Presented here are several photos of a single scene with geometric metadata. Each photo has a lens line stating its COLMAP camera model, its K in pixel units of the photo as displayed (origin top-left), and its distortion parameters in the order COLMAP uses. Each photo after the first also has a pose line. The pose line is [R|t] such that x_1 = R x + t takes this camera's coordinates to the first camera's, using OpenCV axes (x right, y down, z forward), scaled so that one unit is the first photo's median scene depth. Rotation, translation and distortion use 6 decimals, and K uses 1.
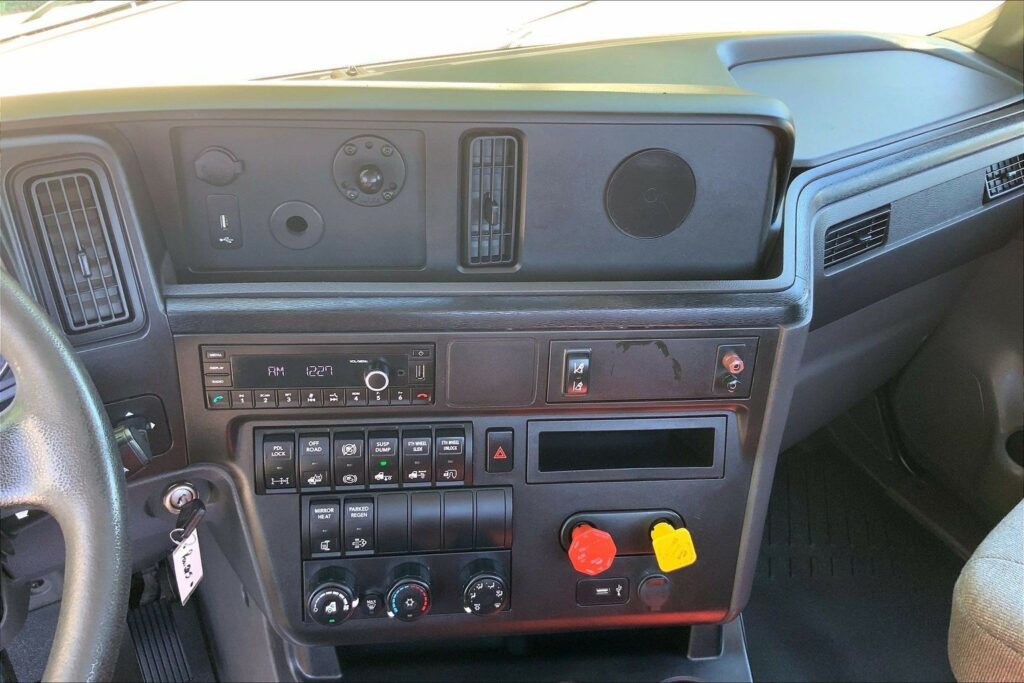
lens RADIAL K [[844.4, 0, 512.0], [0, 844.4, 341.5], [0, 0, 1]] dist [0.101852, -0.220850]
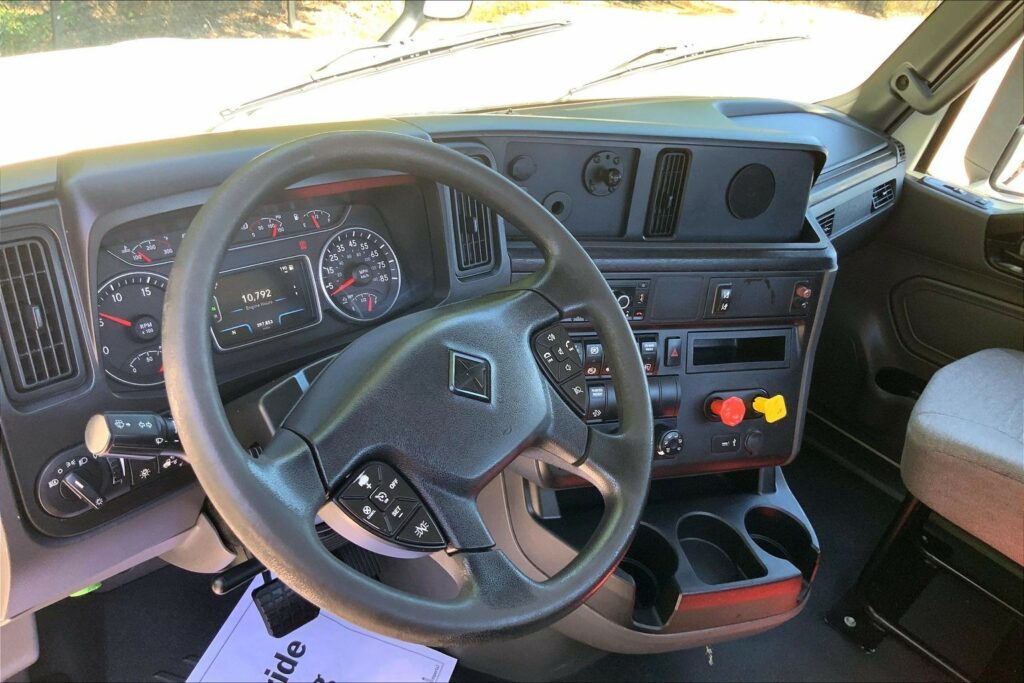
lens RADIAL K [[844.4, 0, 512.0], [0, 844.4, 341.5], [0, 0, 1]] dist [0.101852, -0.220850]
pose [[0.960387, -0.031784, 0.276849, -0.756078], [0.048505, 0.997375, -0.053756, 0.184370], [-0.274414, 0.065055, 0.959409, -0.442788]]
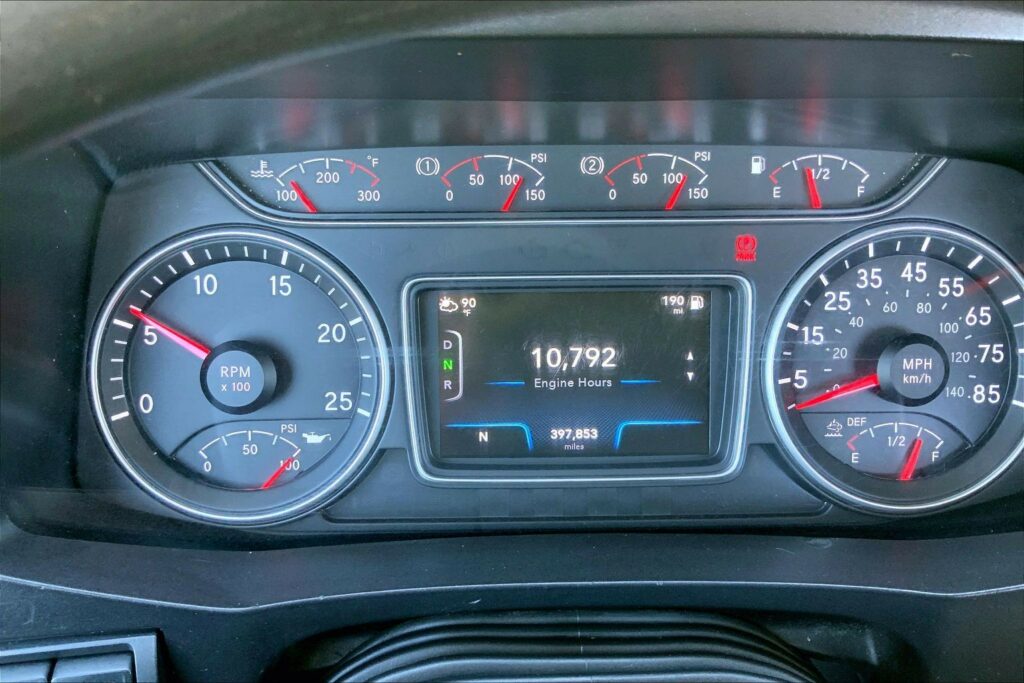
lens RADIAL K [[844.4, 0, 512.0], [0, 844.4, 341.5], [0, 0, 1]] dist [0.101852, -0.220850]
pose [[0.875240, 0.256209, -0.410258, -0.613561], [-0.253429, 0.965352, 0.062205, 0.006325], [0.411980, 0.049527, 0.909846, 0.410609]]
